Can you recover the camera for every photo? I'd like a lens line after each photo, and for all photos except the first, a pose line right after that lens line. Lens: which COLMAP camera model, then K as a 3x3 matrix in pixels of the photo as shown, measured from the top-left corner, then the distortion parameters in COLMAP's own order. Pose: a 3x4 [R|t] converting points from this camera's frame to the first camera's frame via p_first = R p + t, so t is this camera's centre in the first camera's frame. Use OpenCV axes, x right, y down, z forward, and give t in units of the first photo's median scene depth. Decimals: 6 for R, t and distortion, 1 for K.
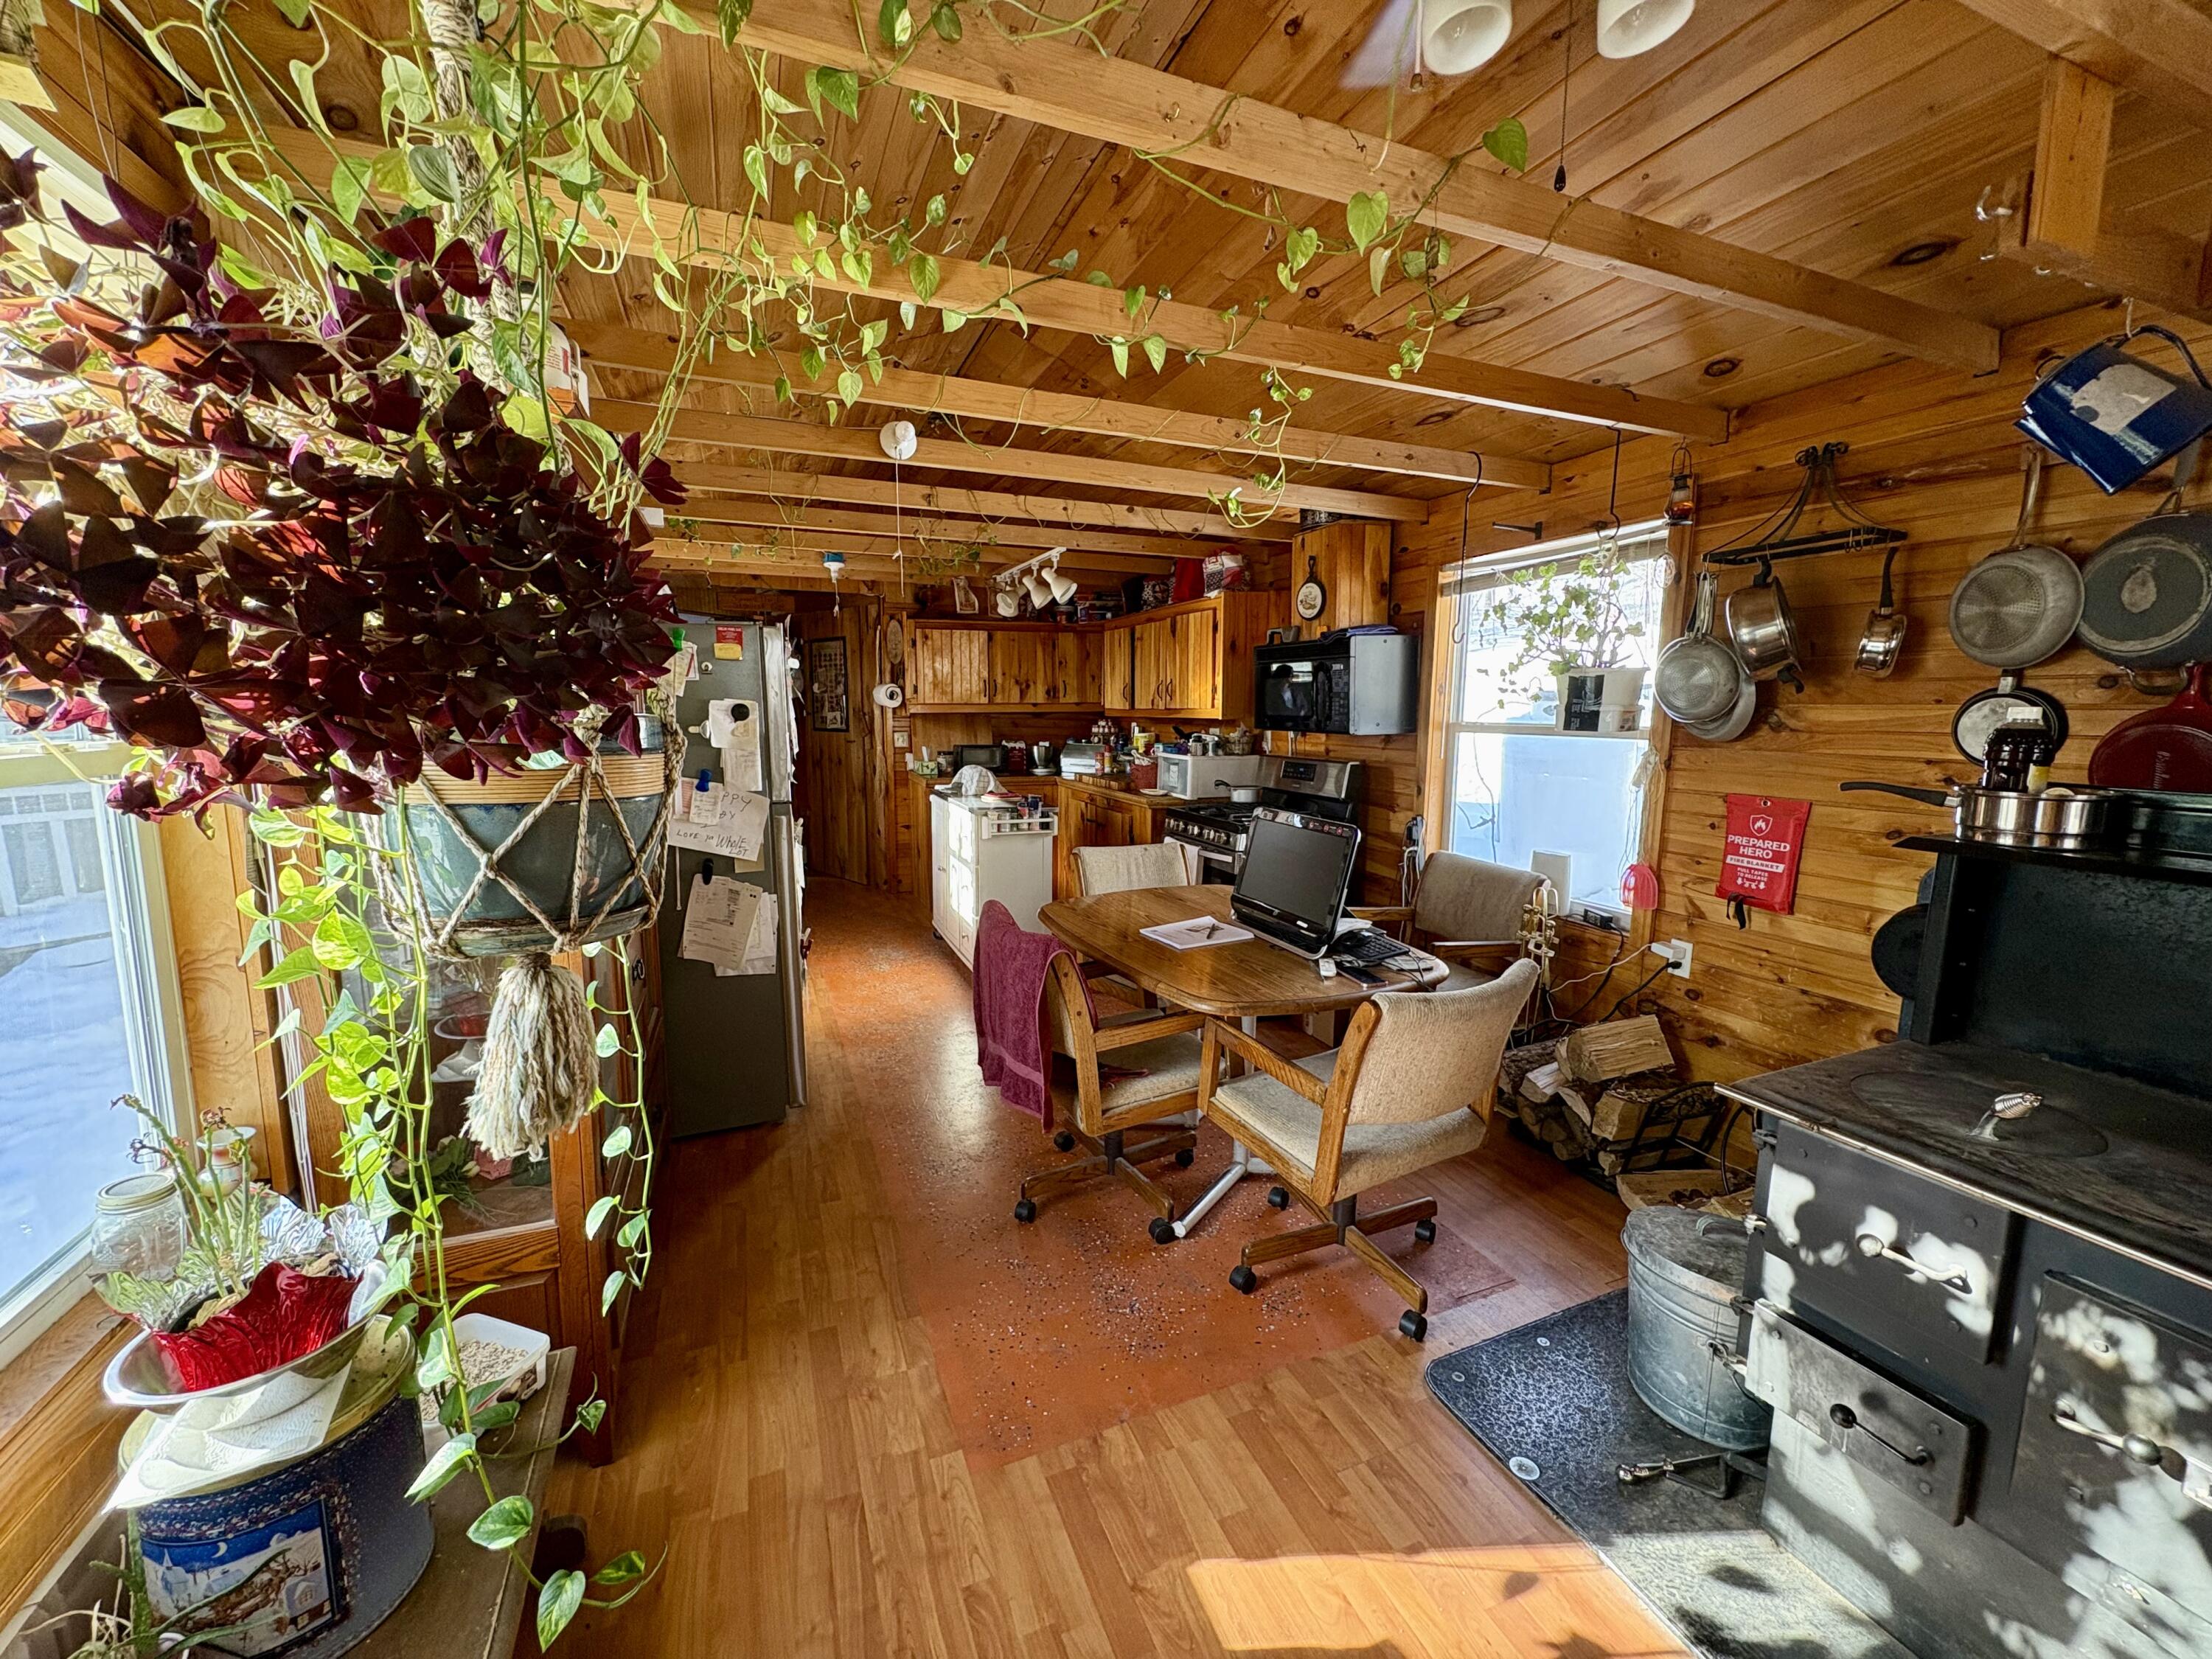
lens RADIAL K [[879.4, 0, 1102.7], [0, 879.4, 825.1], [0, 0, 1]] dist [0.000360, 0.000143]
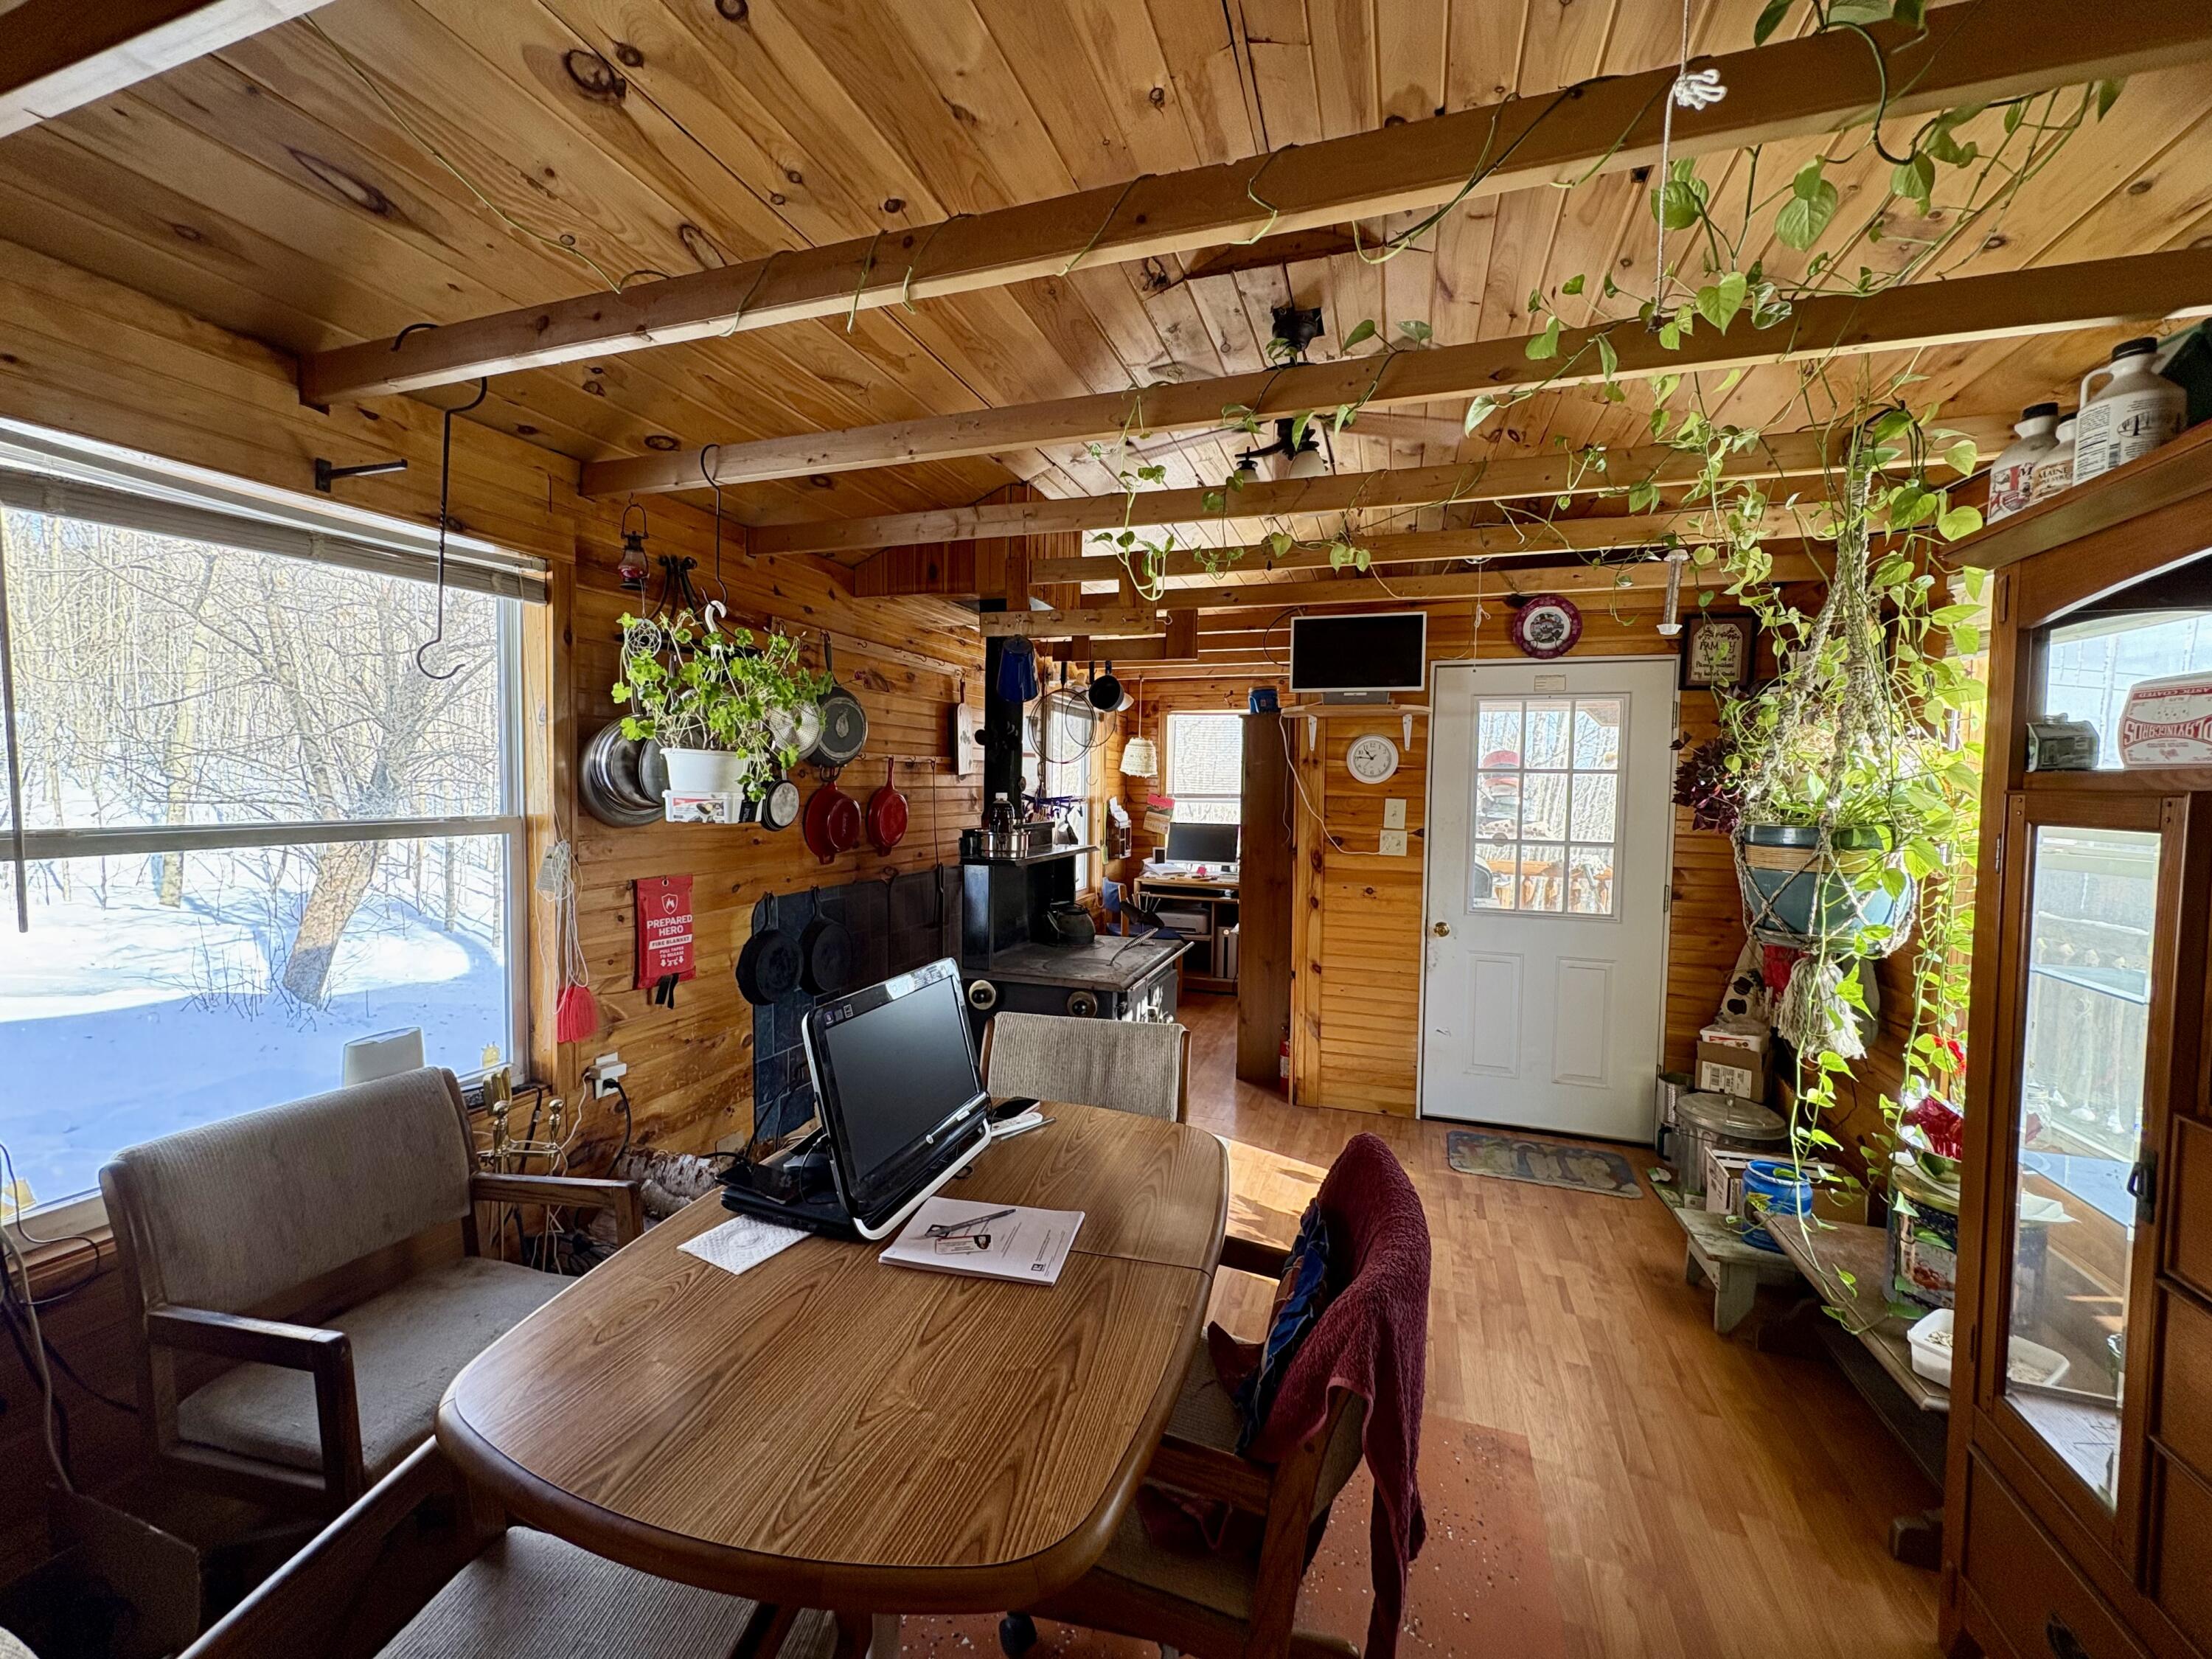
lens RADIAL K [[879.4, 0, 1108.8], [0, 879.4, 820.8], [0, 0, 1]] dist [0.000360, 0.000143]
pose [[-0.755823, -0.048044, 0.653011, -0.282498], [0.068317, 0.986075, 0.151622, -0.199411], [-0.651202, 0.159211, -0.742016, 1.300360]]
